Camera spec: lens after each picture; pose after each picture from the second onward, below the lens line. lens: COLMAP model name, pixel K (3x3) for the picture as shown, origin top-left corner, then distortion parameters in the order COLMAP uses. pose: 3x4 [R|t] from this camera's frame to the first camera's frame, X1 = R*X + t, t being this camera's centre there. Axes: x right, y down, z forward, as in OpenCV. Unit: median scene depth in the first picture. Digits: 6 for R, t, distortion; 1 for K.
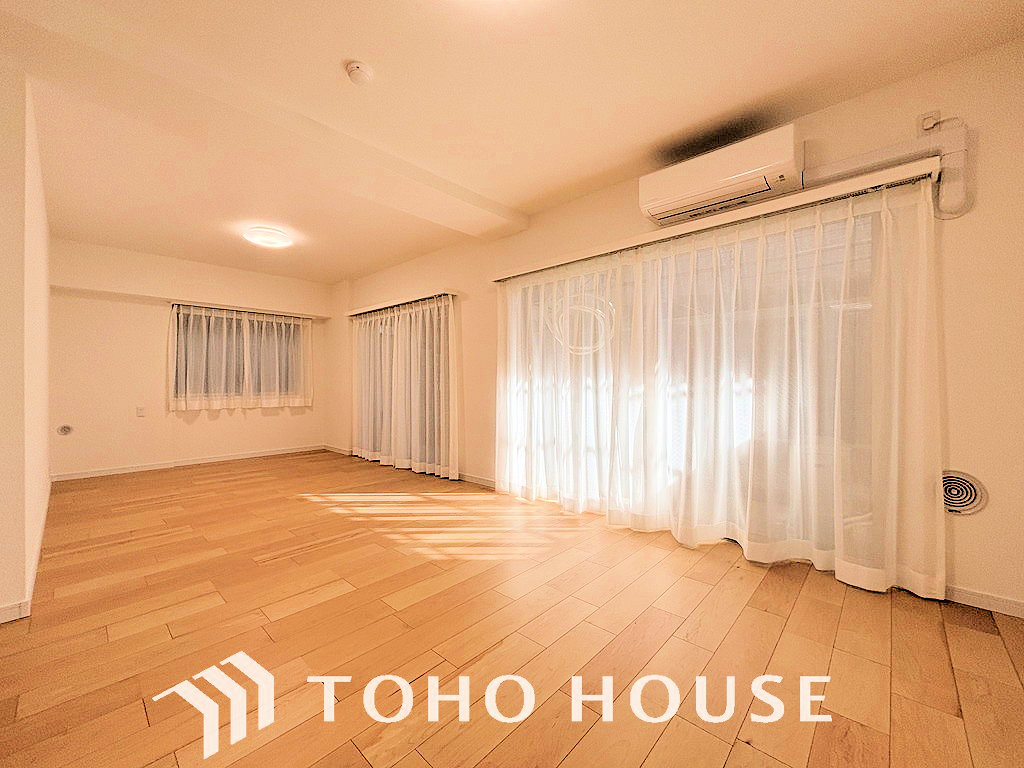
lens RADIAL K [[408.6, 0, 512.0], [0, 408.6, 384.0], [0, 0, 1]] dist [-0.001074, 0.000033]
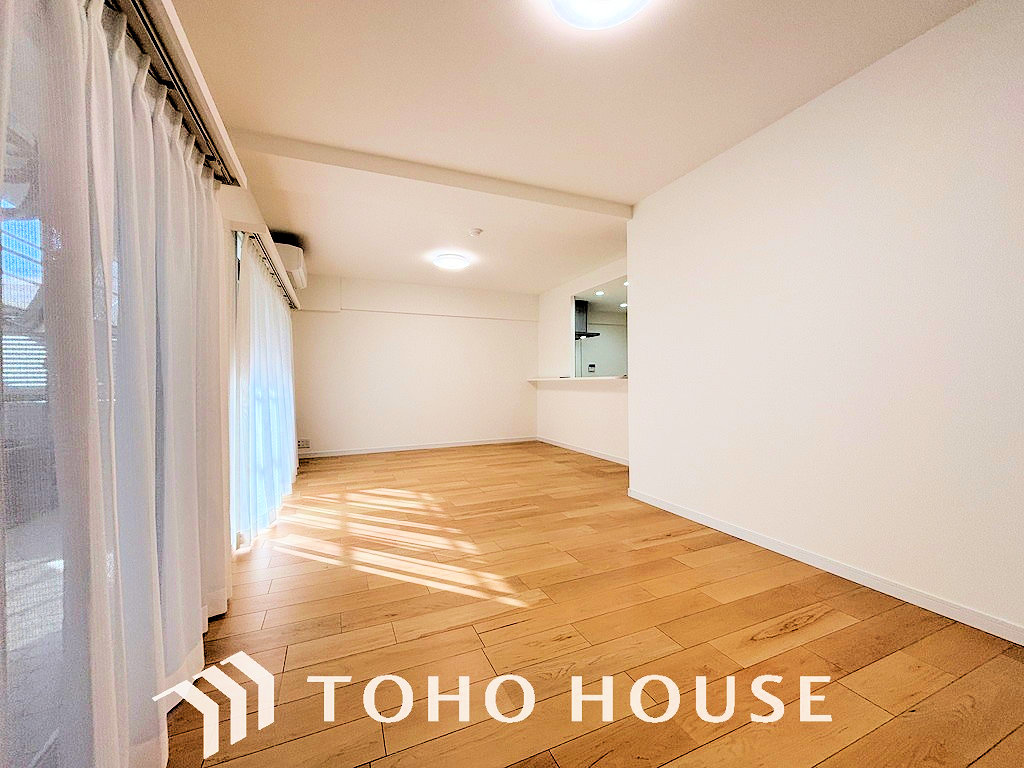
lens RADIAL K [[408.6, 0, 512.0], [0, 408.6, 384.0], [0, 0, 1]] dist [-0.001074, 0.000033]
pose [[-0.912452, 0.009623, 0.409071, -0.948818], [0.018057, 0.999696, 0.016761, -0.007823], [-0.408786, 0.022680, -0.912349, 1.934027]]
